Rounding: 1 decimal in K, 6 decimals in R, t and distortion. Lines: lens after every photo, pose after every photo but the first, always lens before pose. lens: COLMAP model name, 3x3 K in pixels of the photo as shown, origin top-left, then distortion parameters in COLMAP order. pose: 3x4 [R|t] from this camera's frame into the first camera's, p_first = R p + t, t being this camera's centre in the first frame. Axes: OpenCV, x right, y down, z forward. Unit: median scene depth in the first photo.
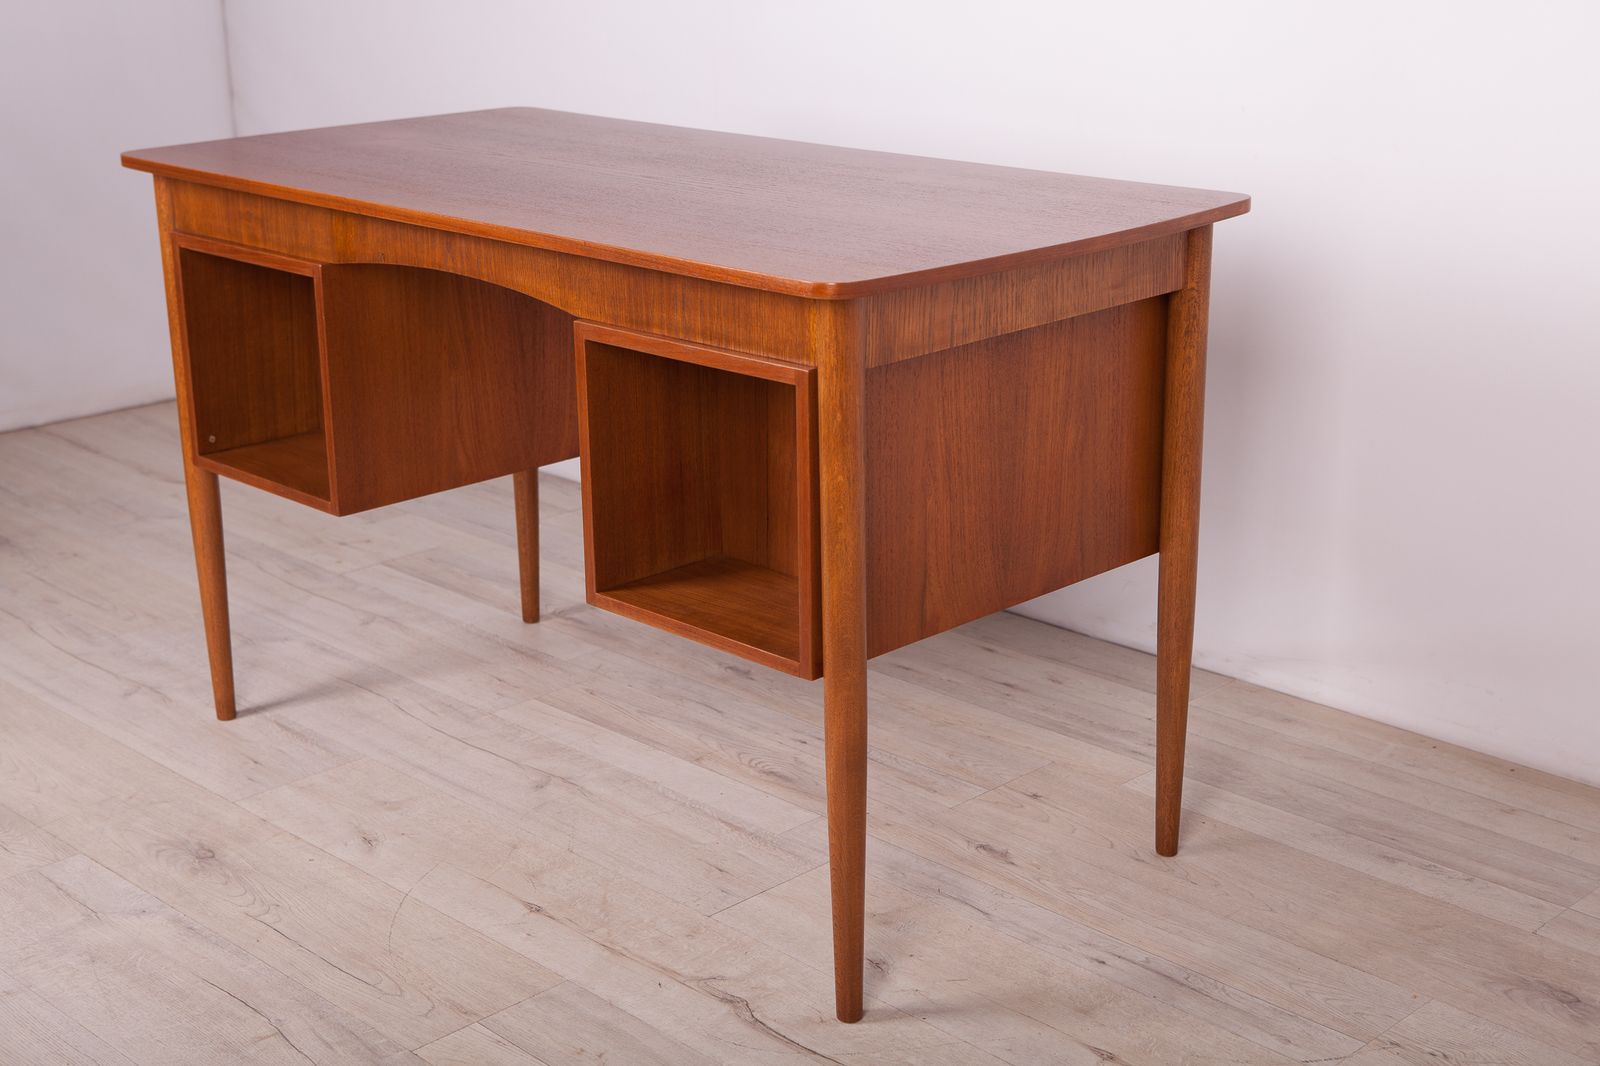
lens RADIAL K [[2275.1, 0, 798.5], [0, 2275.1, 456.7], [0, 0, 1]] dist [0.029369, 0.000000]
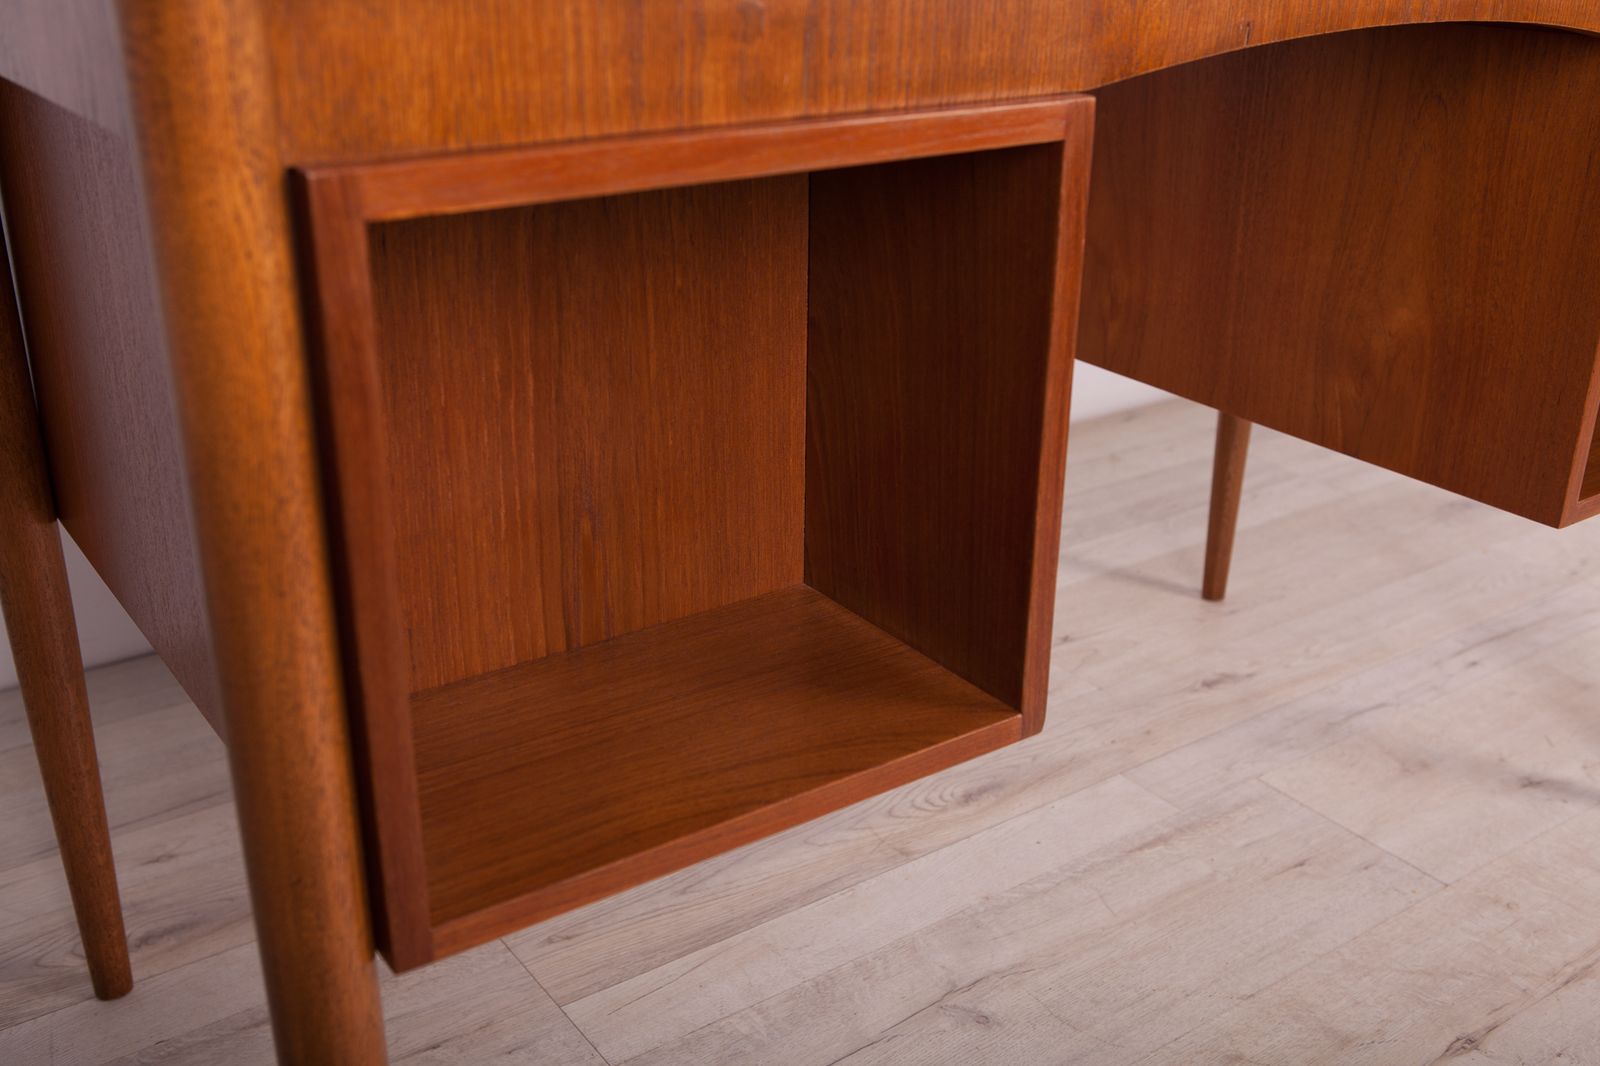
lens RADIAL K [[1626.5, 0, 802.0], [0, 1626.5, 506.4], [0, 0, 1]] dist [-0.030965, 0.000000]
pose [[0.159127, -0.356193, 0.920763, -0.459204], [0.247538, 0.917250, 0.312054, -0.111727], [-0.955721, 0.178268, 0.234131, 0.954750]]
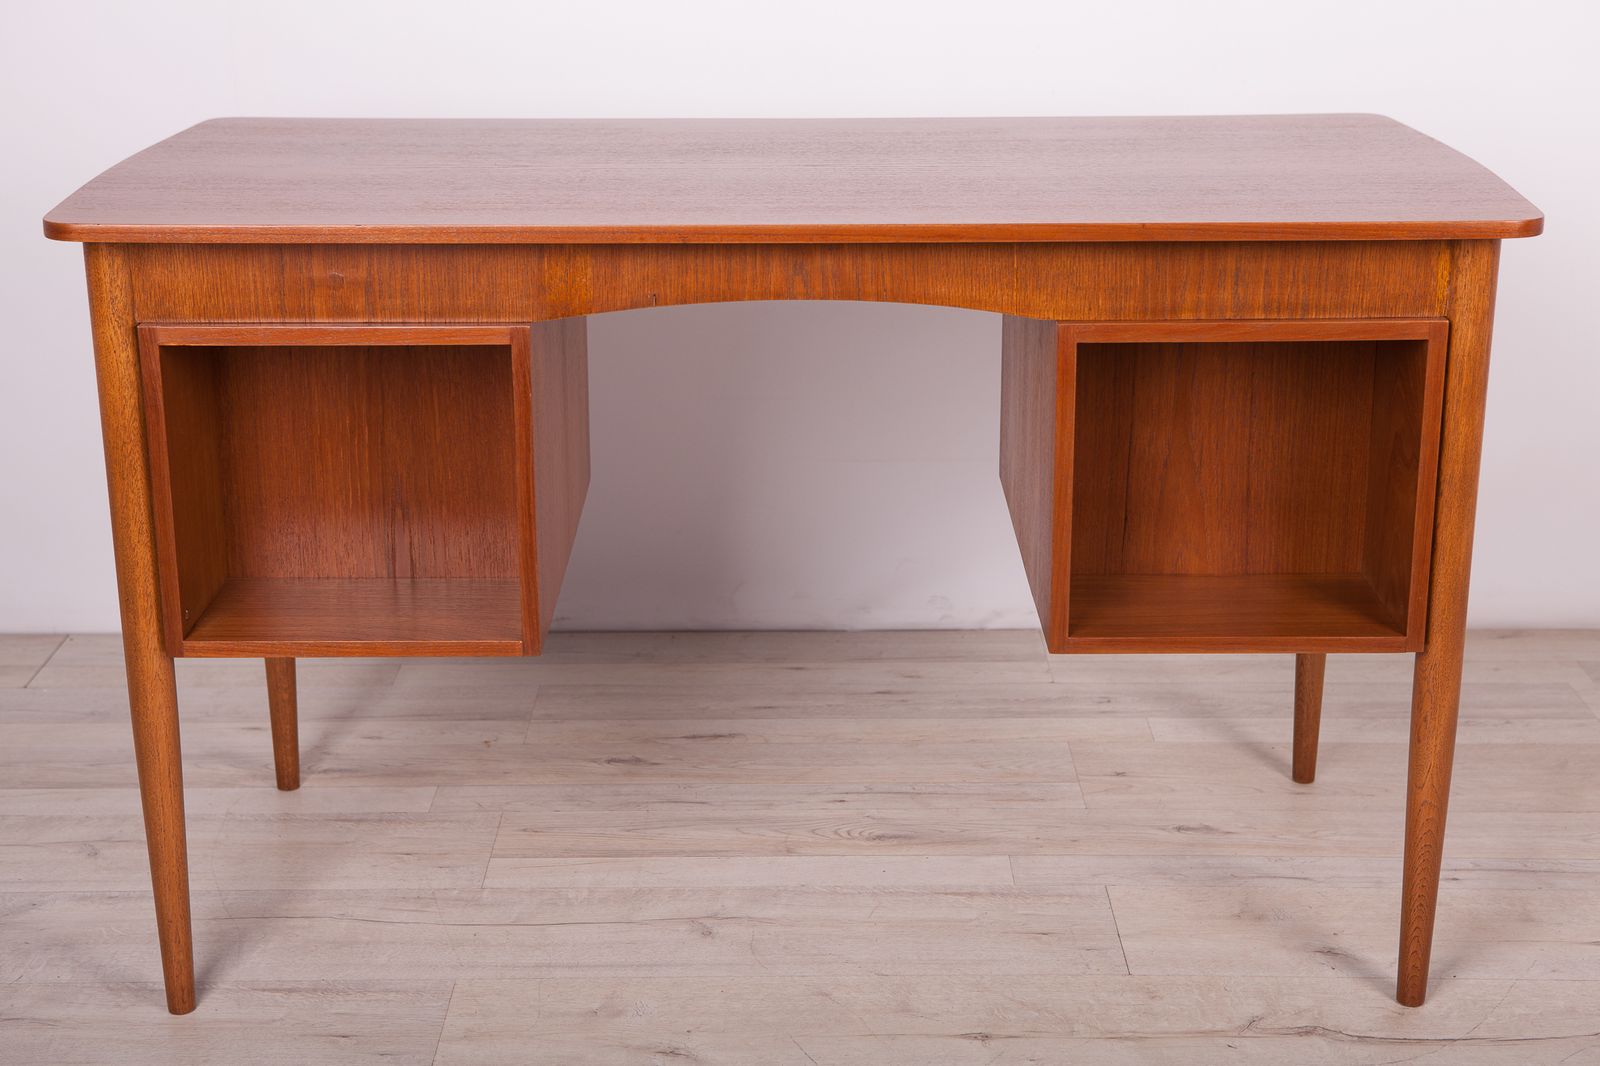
lens RADIAL K [[2485.9, 0, 797.2], [0, 2485.9, 446.5], [0, 0, 1]] dist [0.065818, 0.000000]
pose [[0.702733, -0.179423, 0.688458, -0.689803], [0.184201, 0.980566, 0.067531, -0.080768], [-0.687195, 0.079359, 0.722126, 0.335718]]
